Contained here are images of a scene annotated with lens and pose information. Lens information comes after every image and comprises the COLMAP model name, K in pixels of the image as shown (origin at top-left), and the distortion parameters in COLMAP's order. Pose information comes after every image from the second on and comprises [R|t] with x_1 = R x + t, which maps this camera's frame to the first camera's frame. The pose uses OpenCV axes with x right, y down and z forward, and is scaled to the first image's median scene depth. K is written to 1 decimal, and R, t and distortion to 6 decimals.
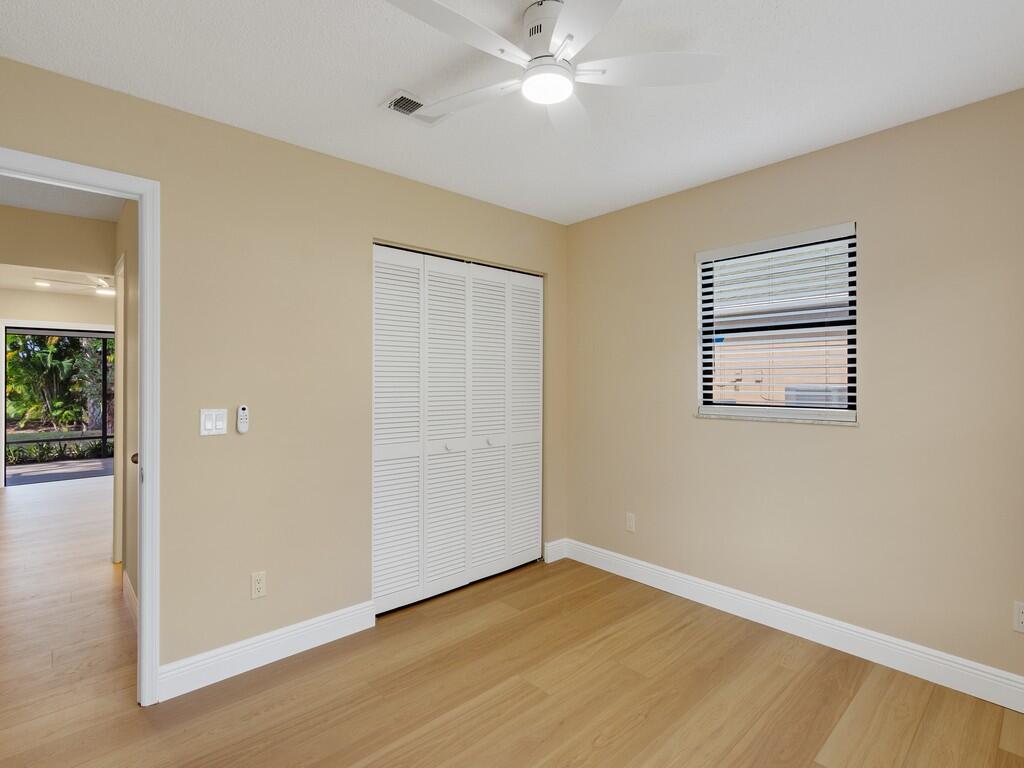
lens RADIAL K [[499.5, 0, 504.0], [0, 499.5, 382.9], [0, 0, 1]] dist [-0.016138, -0.000519]
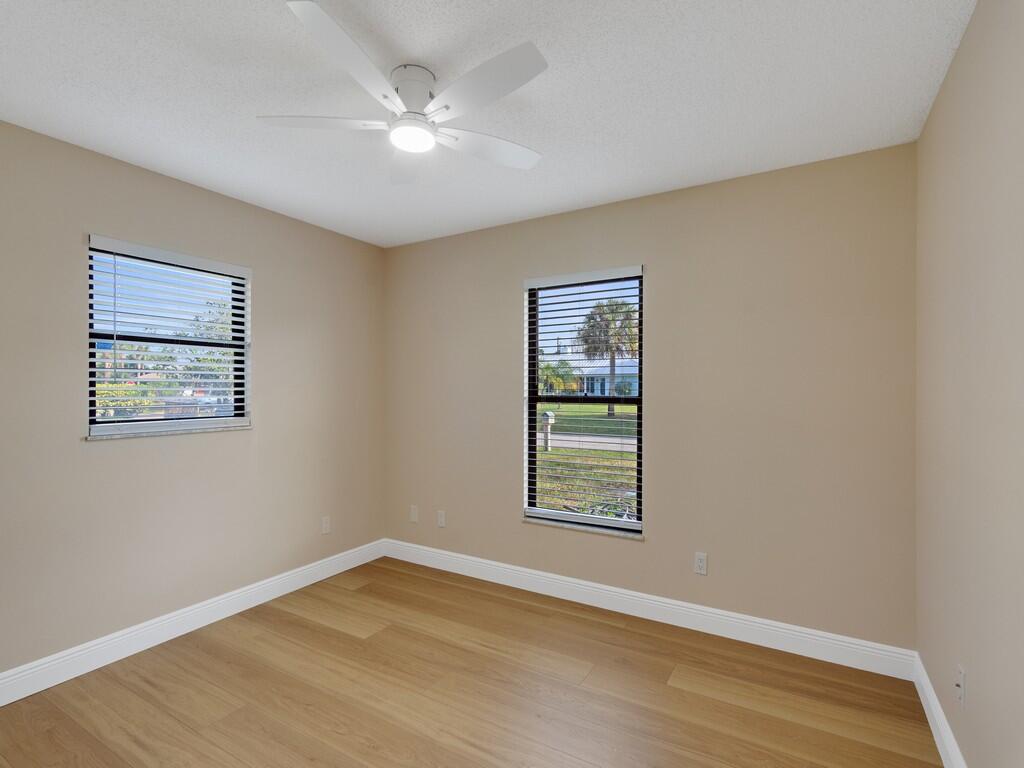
lens RADIAL K [[499.5, 0, 504.0], [0, 499.5, 382.9], [0, 0, 1]] dist [-0.016138, -0.000519]
pose [[-0.285942, 0.006060, 0.958228, -0.711517], [0.004728, 0.999977, -0.004914, -0.022713], [-0.958235, 0.003125, -0.285964, 0.729208]]
